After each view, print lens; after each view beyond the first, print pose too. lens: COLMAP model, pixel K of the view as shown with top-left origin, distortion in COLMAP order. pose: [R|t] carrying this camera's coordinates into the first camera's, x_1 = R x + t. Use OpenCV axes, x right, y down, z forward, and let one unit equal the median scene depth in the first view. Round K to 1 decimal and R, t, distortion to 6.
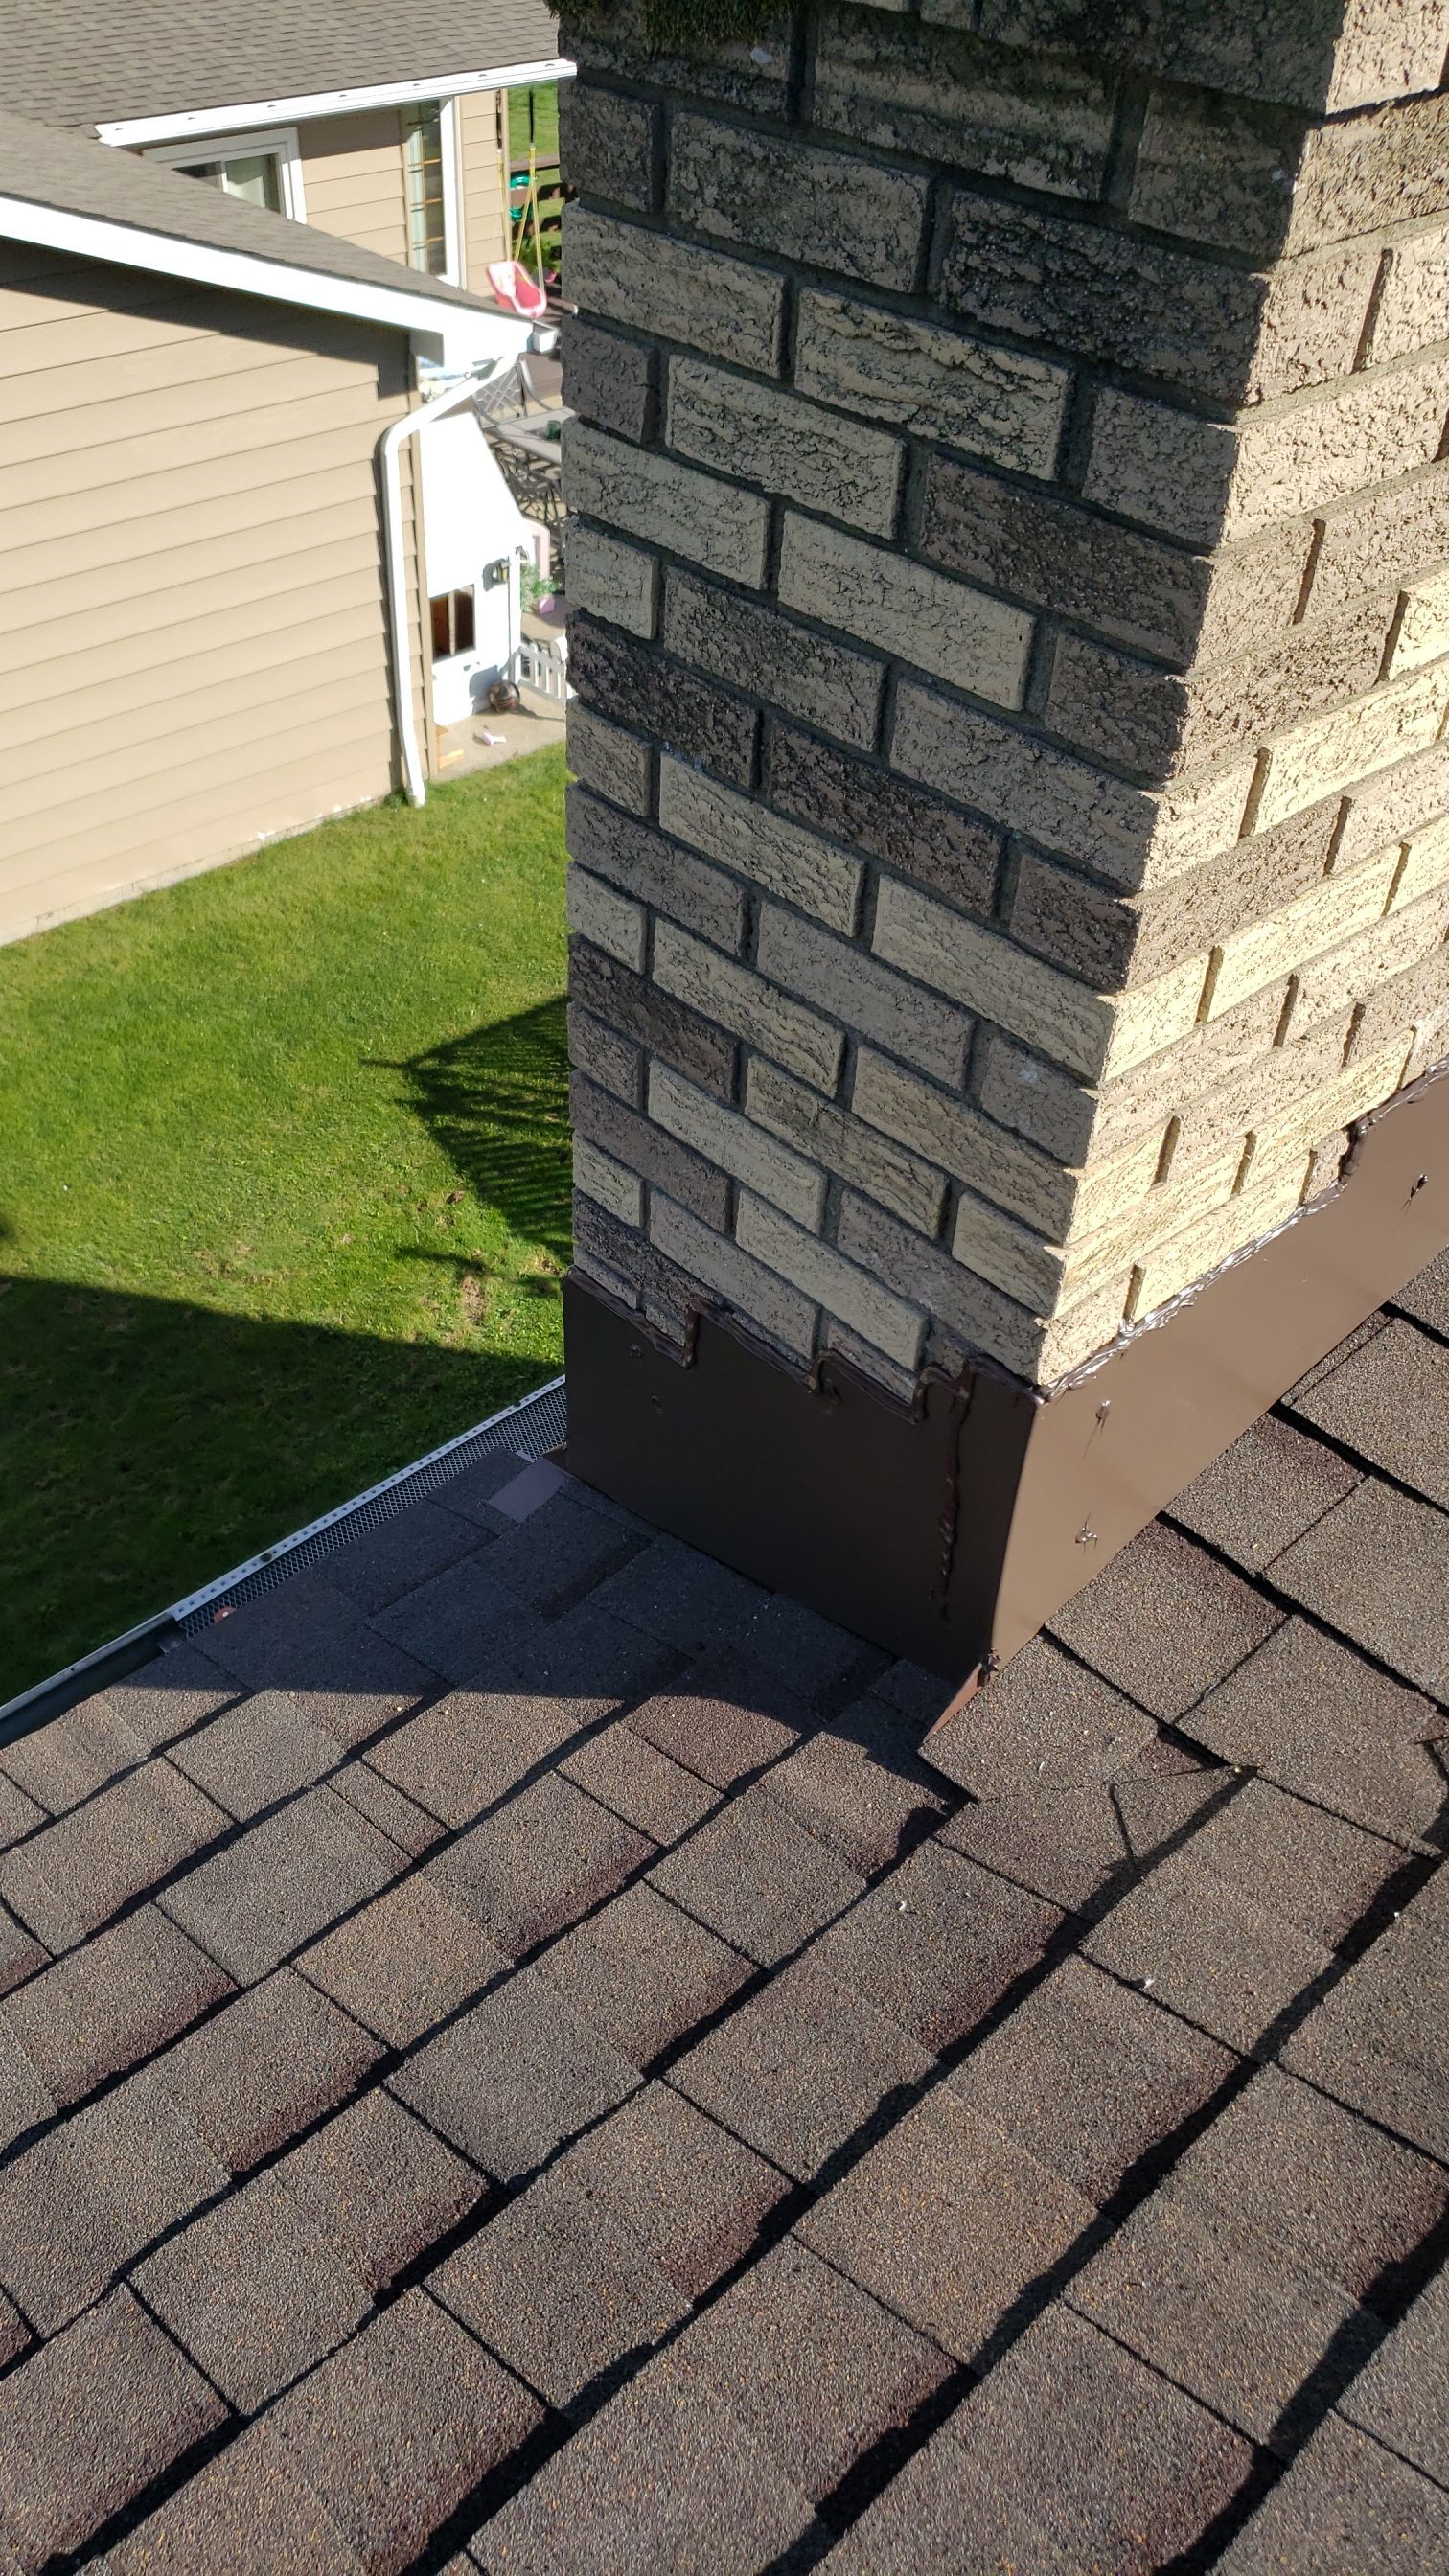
lens RADIAL K [[2010.4, 0, 670.2], [0, 2010.4, 1294.8], [0, 0, 1]] dist [0.030225, -0.015869]
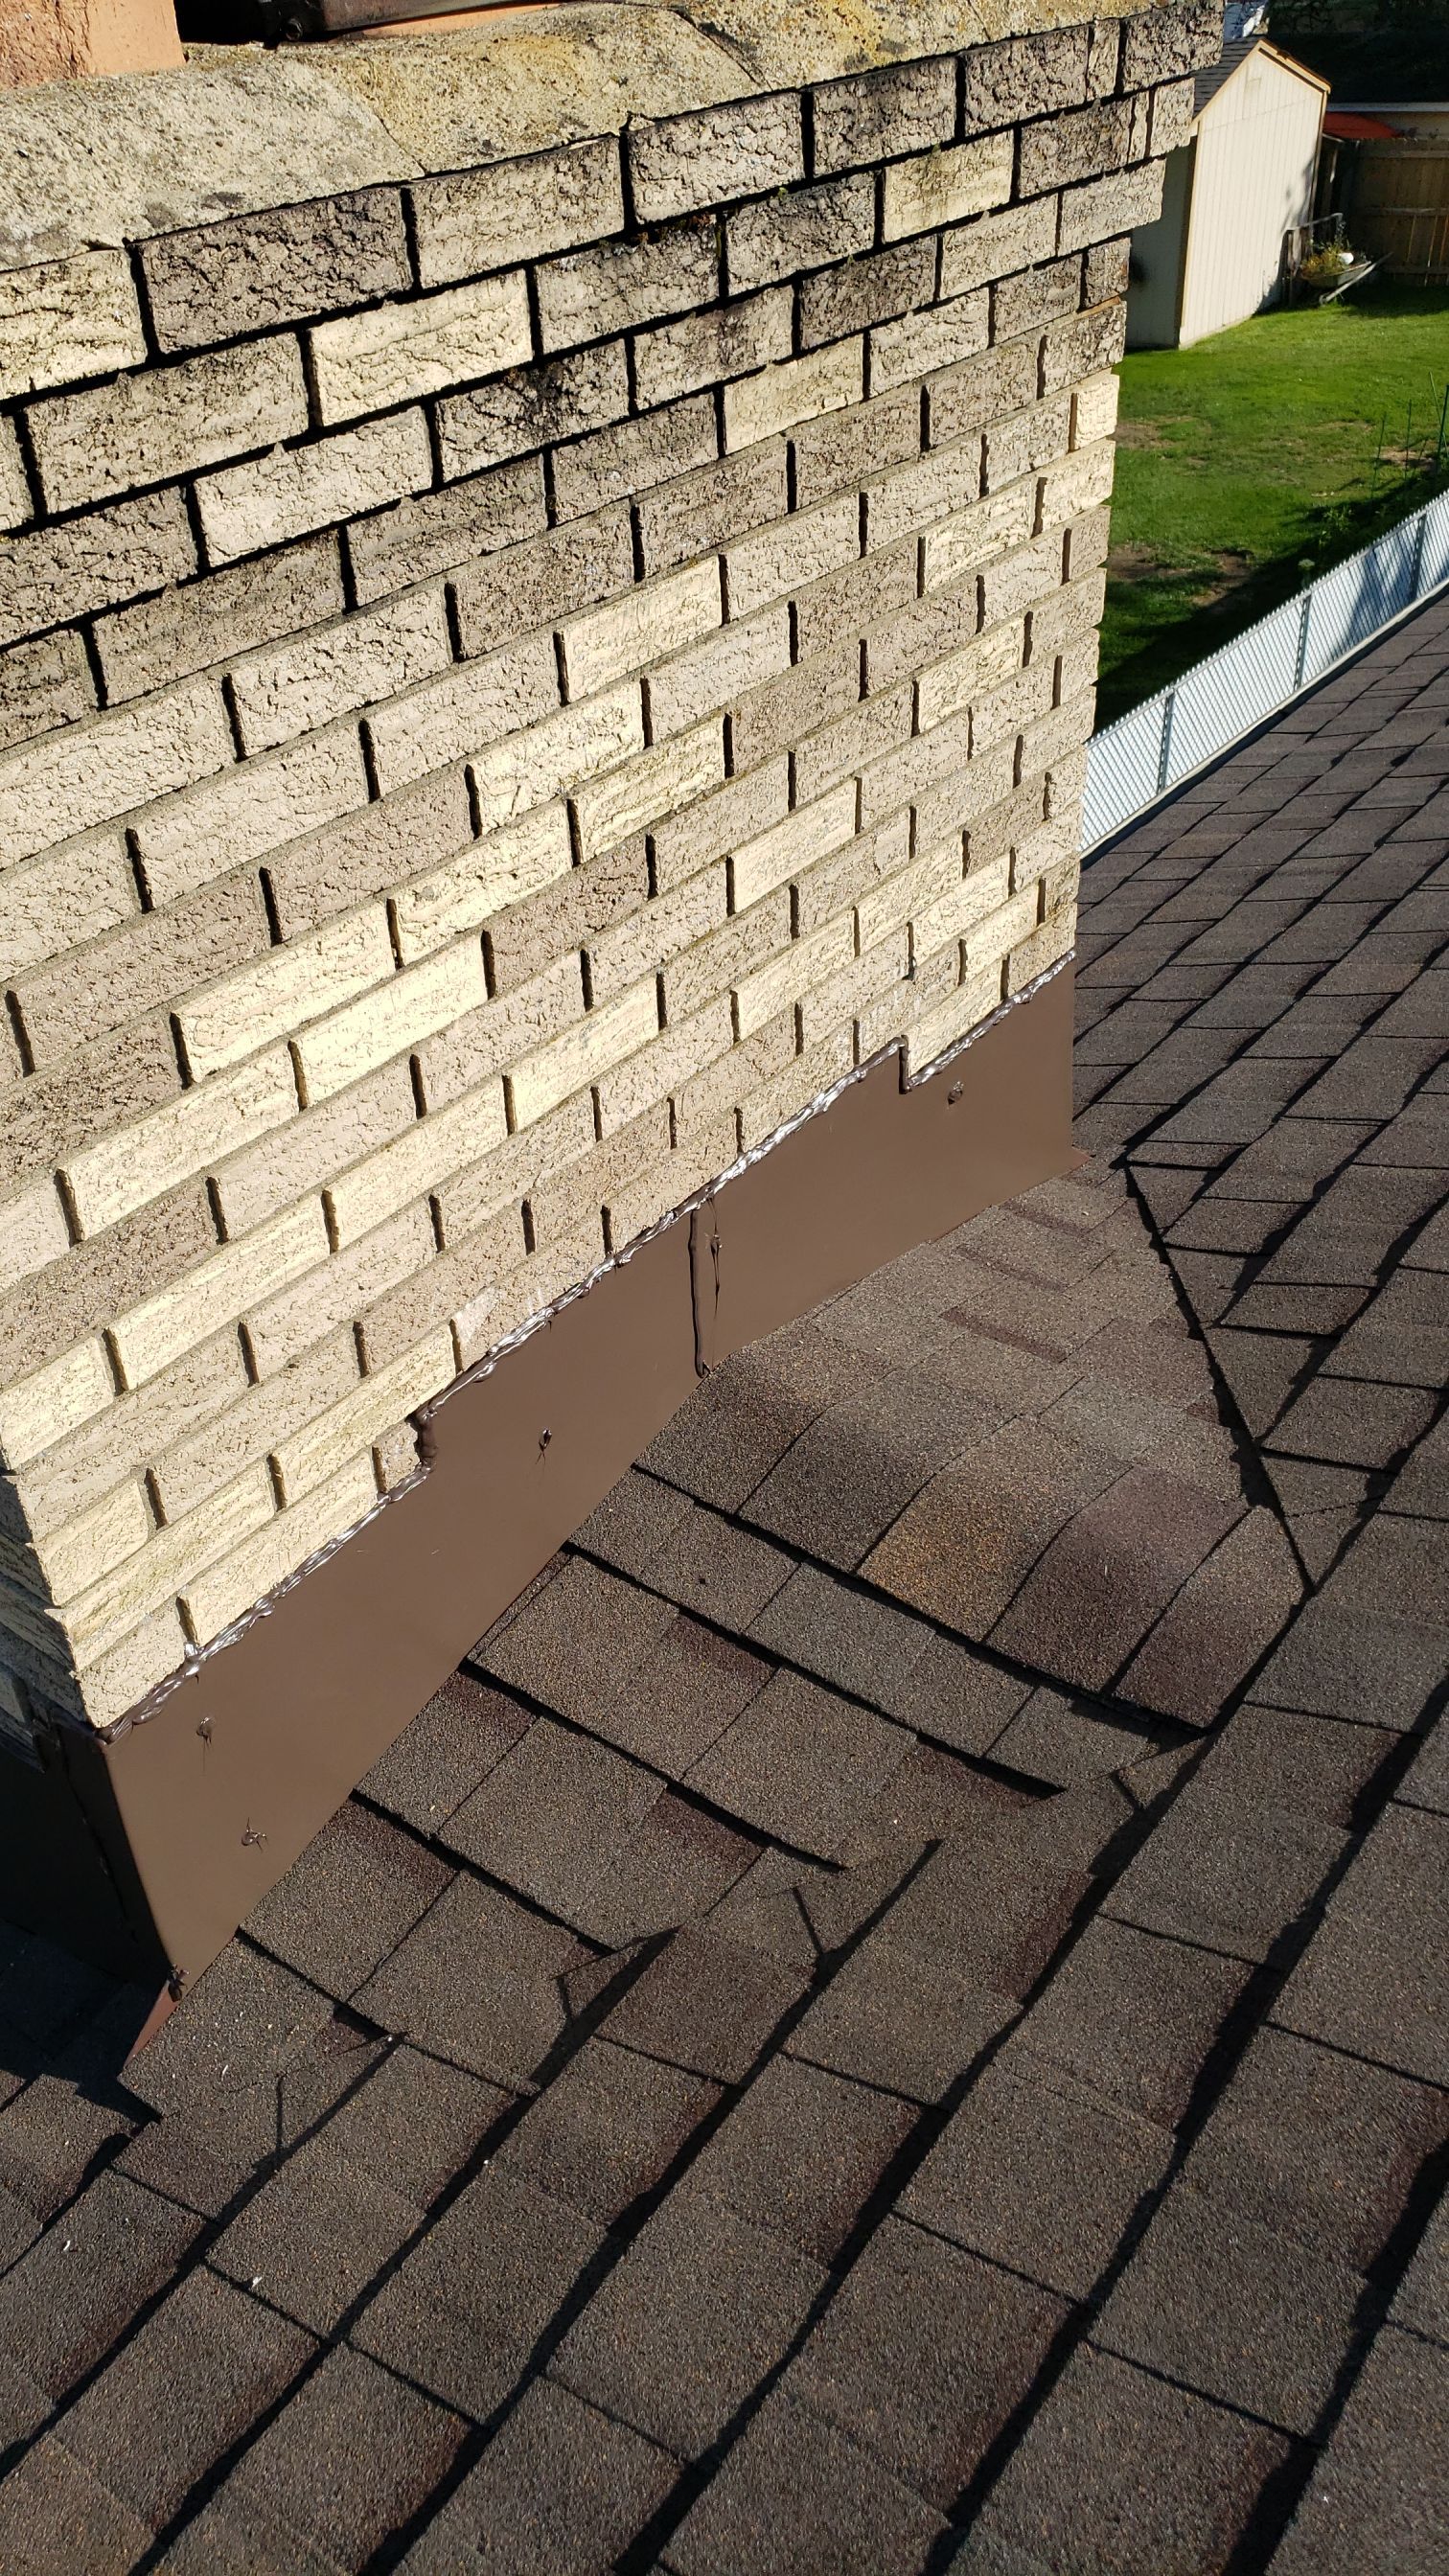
lens RADIAL K [[2010.4, 0, 650.8], [0, 2010.4, 1286.0], [0, 0, 1]] dist [0.030225, -0.015869]
pose [[0.980708, -0.171358, 0.094068, 0.387762], [0.179307, 0.980221, -0.083761, -0.040575], [-0.077854, 0.099012, 0.992036, -0.108548]]
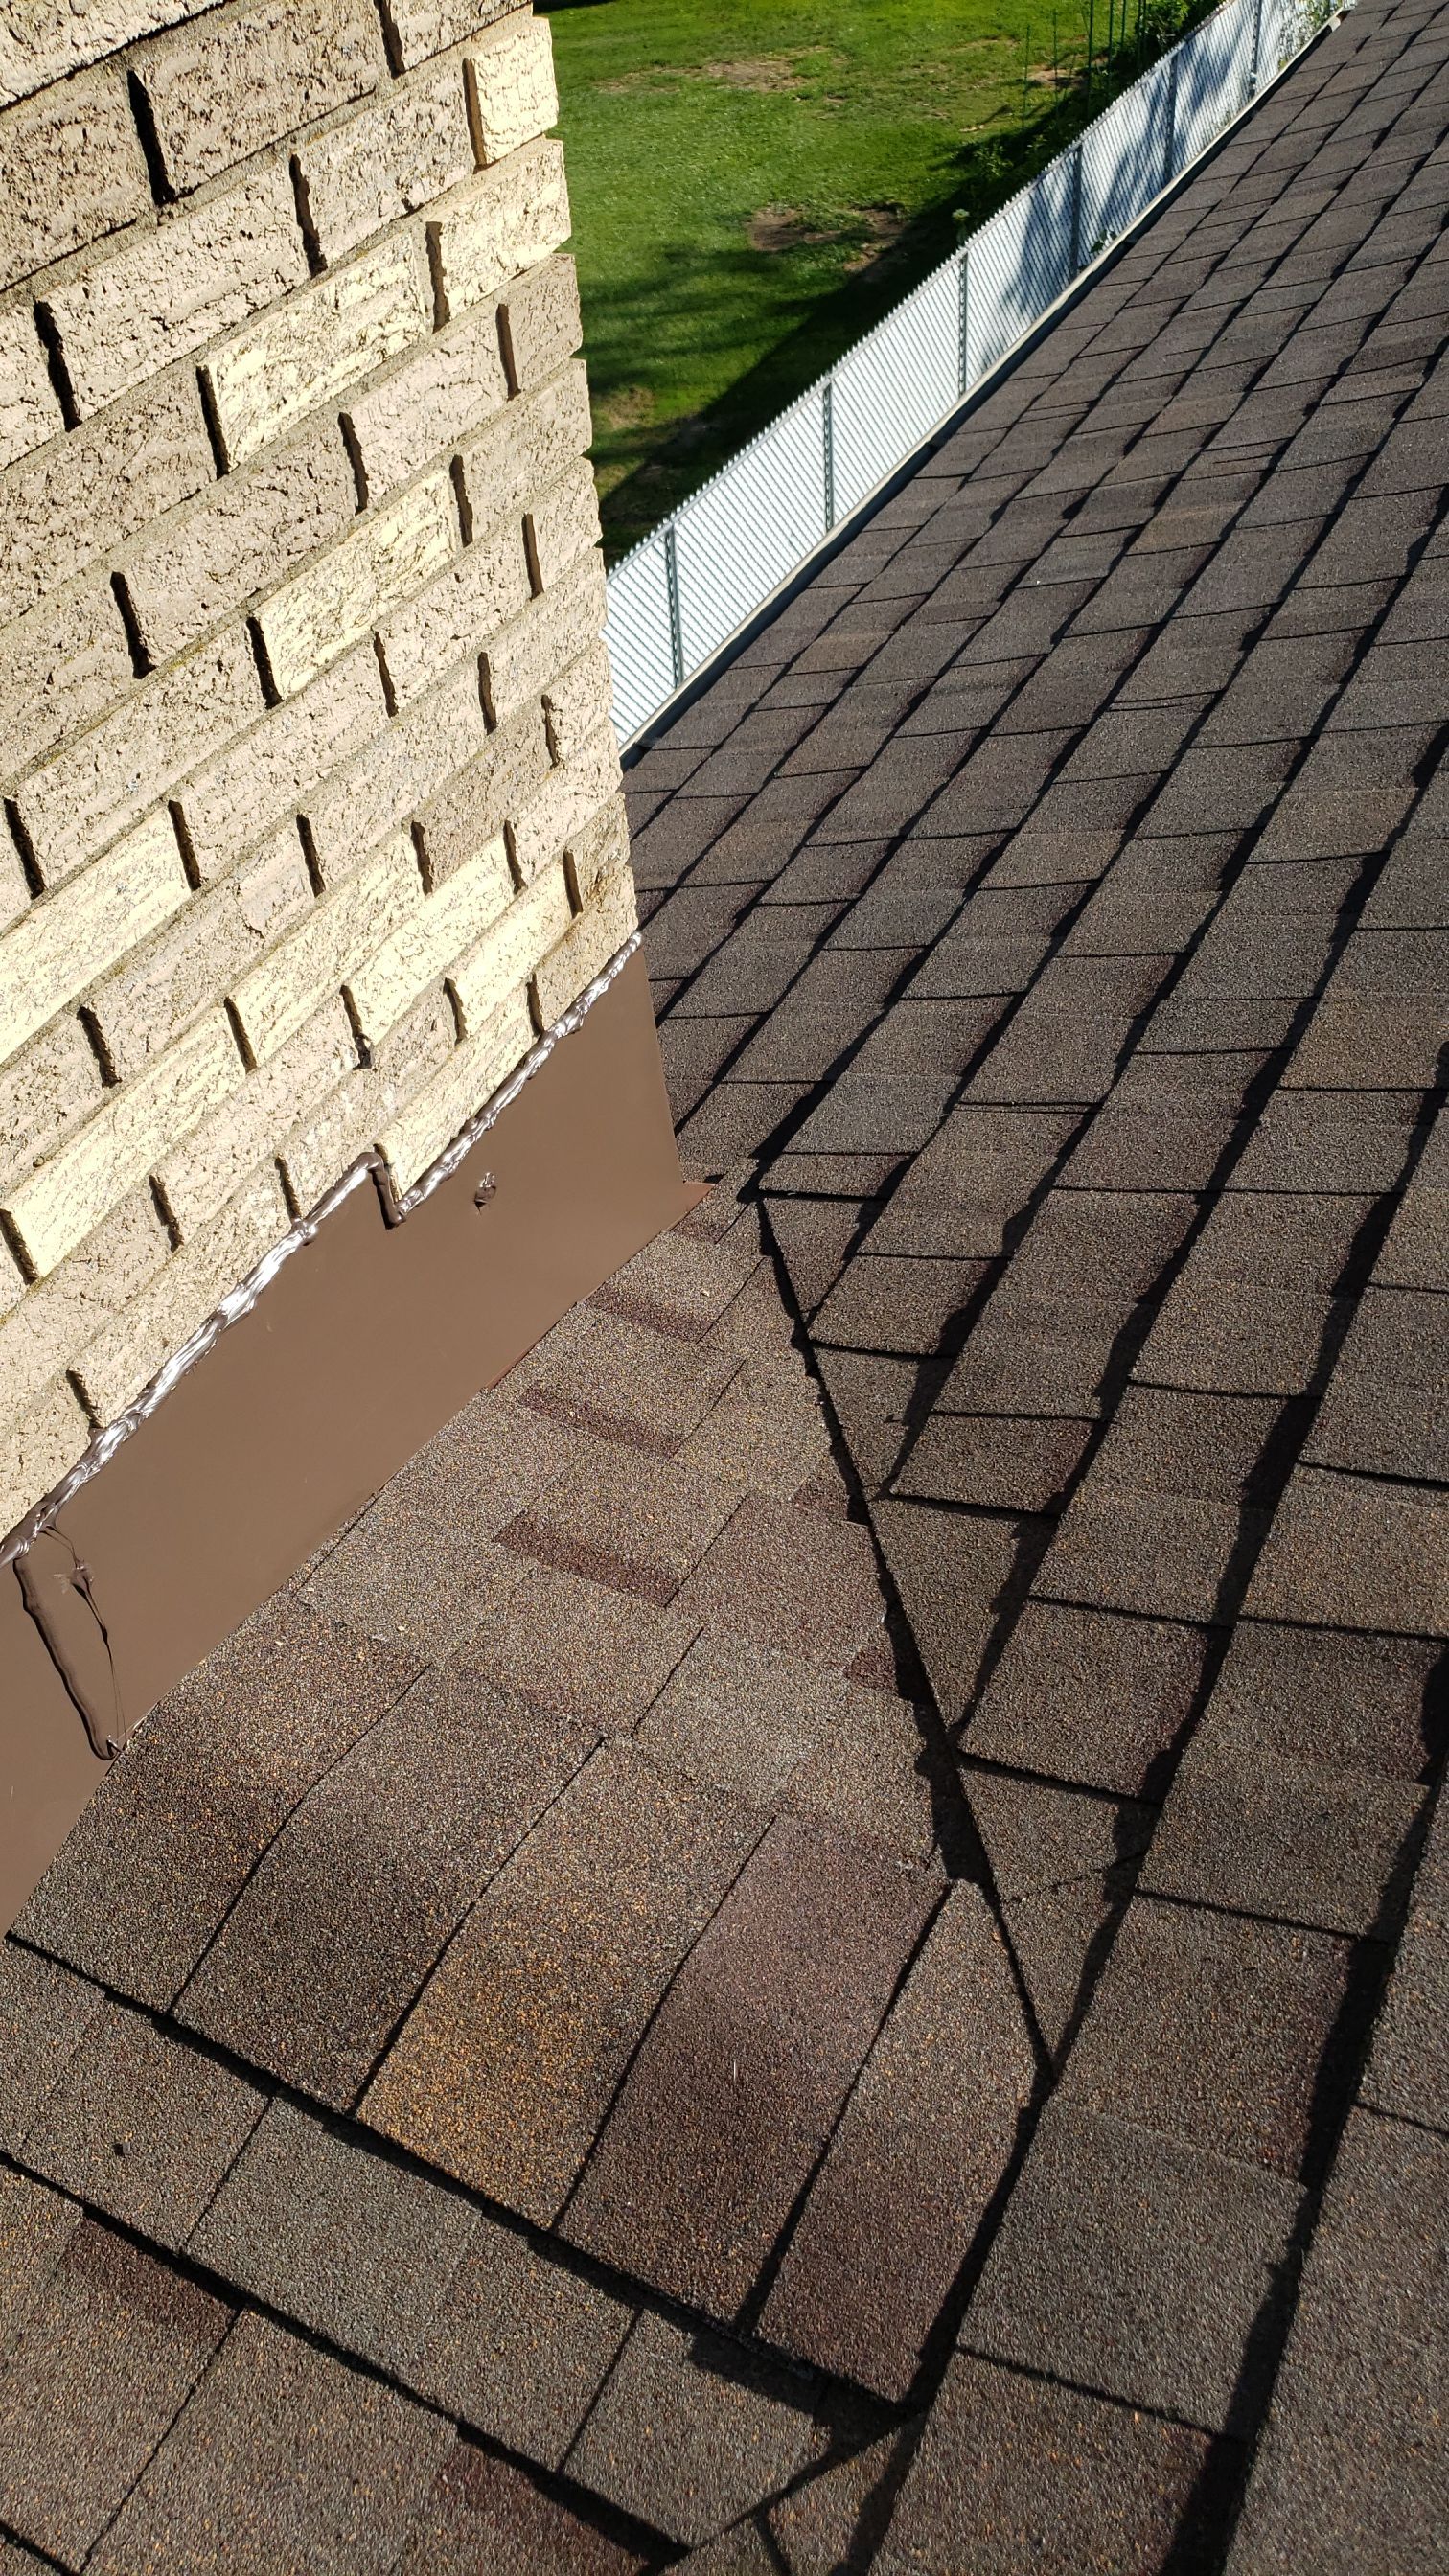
lens RADIAL K [[2010.4, 0, 655.4], [0, 2010.4, 1325.7], [0, 0, 1]] dist [0.030225, -0.015869]
pose [[0.932355, -0.317845, 0.172305, 0.669149], [0.306856, 0.947701, 0.087767, -0.268717], [-0.191190, -0.028957, 0.981126, 0.347328]]
